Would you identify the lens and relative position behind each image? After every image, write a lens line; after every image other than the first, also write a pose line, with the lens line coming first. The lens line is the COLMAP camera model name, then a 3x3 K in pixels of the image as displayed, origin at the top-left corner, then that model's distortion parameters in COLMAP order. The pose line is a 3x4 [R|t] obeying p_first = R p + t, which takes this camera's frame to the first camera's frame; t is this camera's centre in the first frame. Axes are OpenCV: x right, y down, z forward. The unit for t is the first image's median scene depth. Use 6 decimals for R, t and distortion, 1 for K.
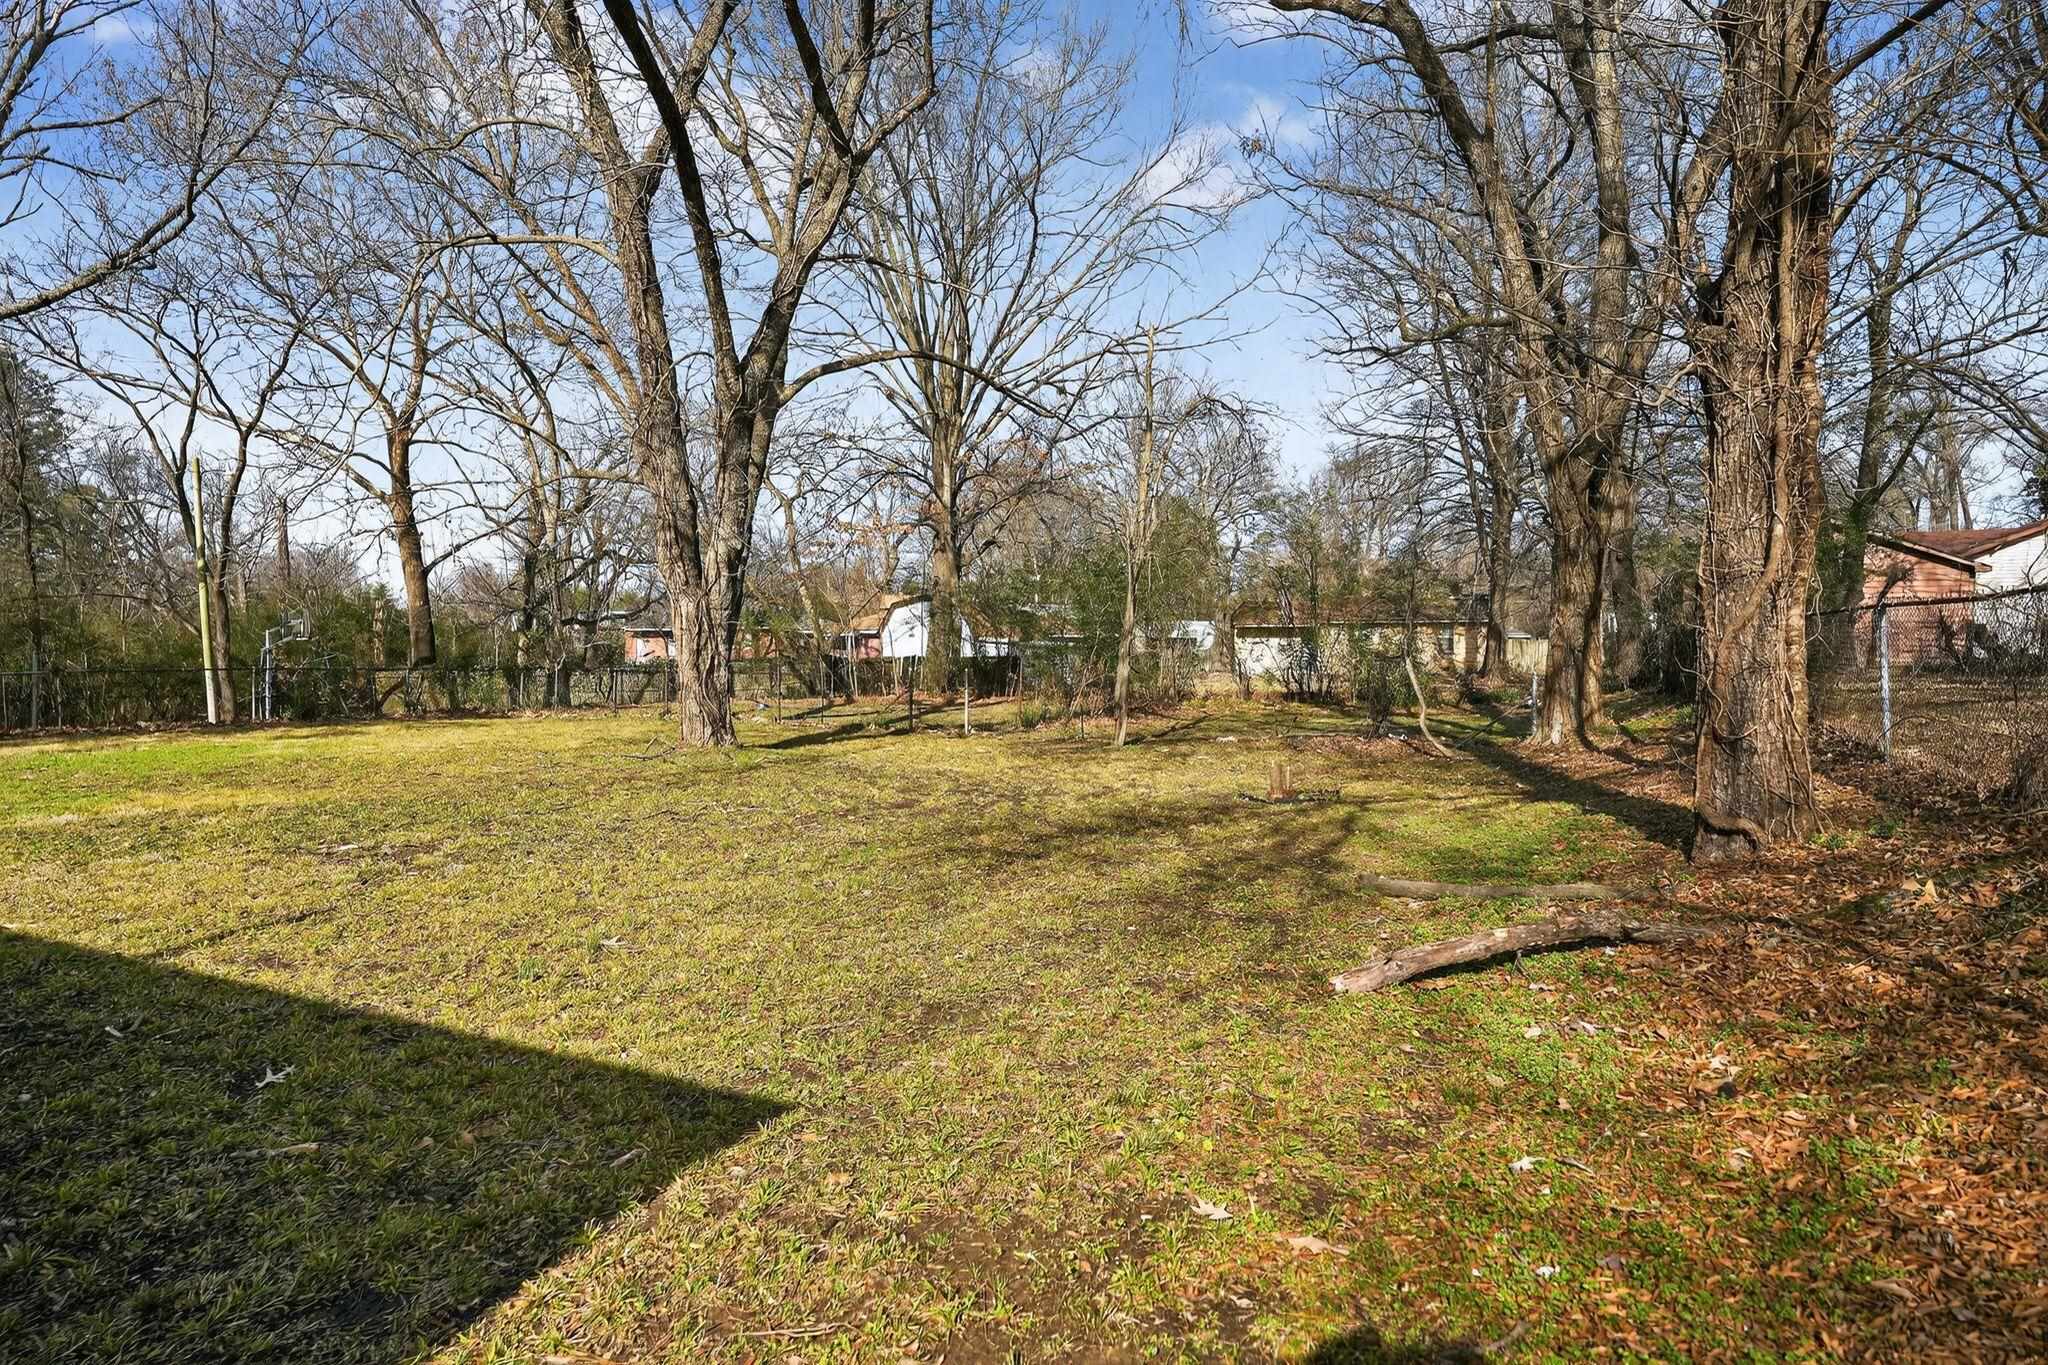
lens RADIAL K [[921.2, 0, 1028.2], [0, 921.2, 650.0], [0, 0, 1]] dist [-0.017253, 0.000596]
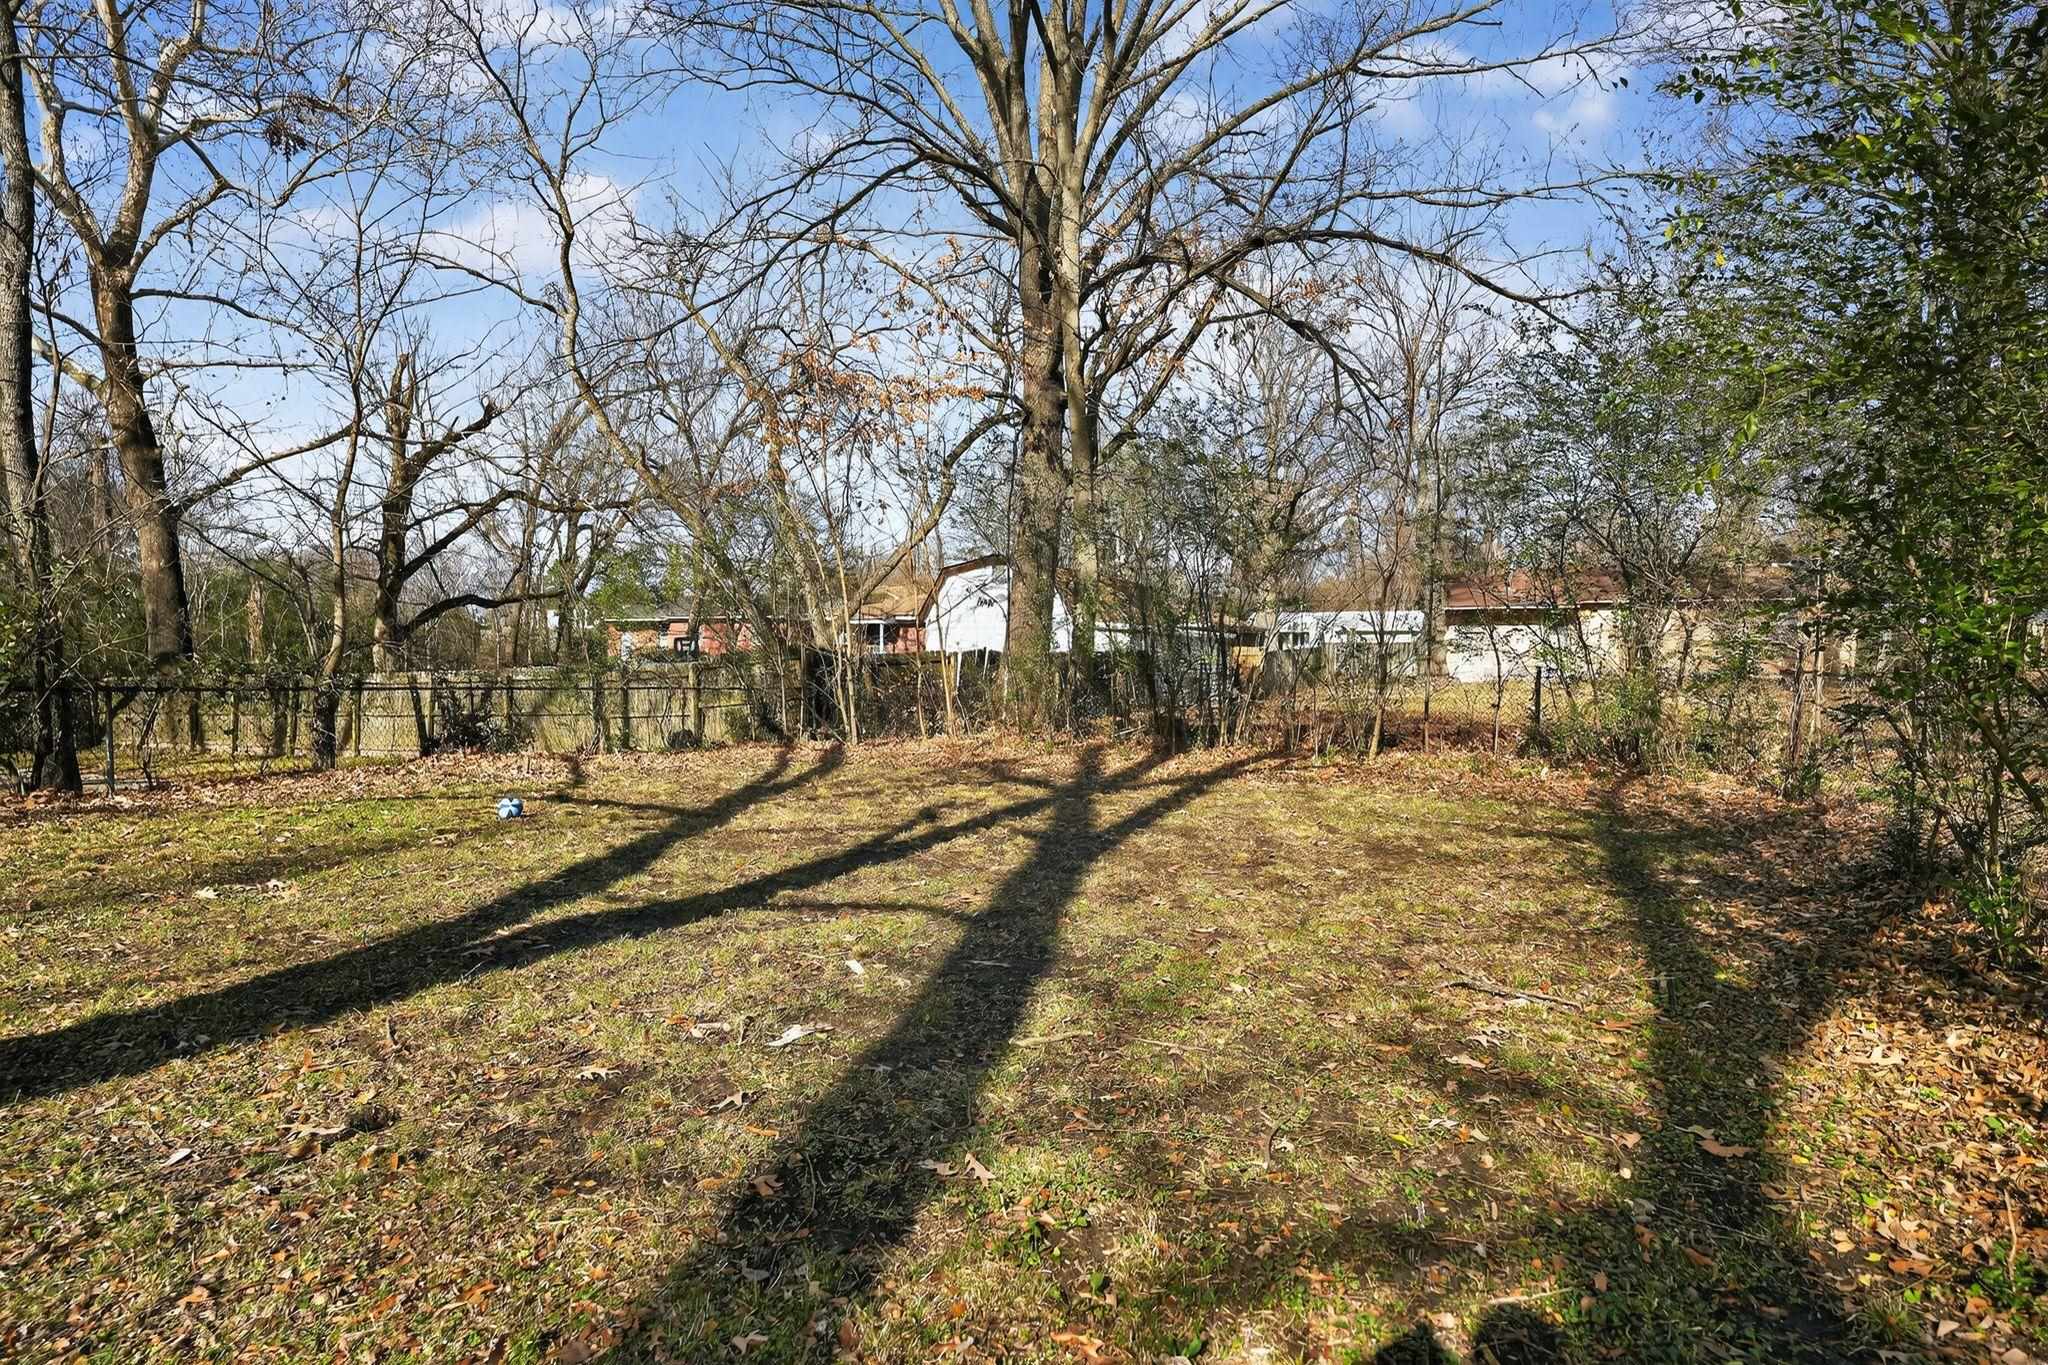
lens RADIAL K [[921.2, 0, 1028.2], [0, 921.2, 650.0], [0, 0, 1]] dist [-0.017253, 0.000596]
pose [[0.998361, -0.002314, -0.057192, -0.065609], [0.002382, 0.999997, 0.001121, 0.005894], [0.057189, -0.001256, 0.998363, 0.463502]]
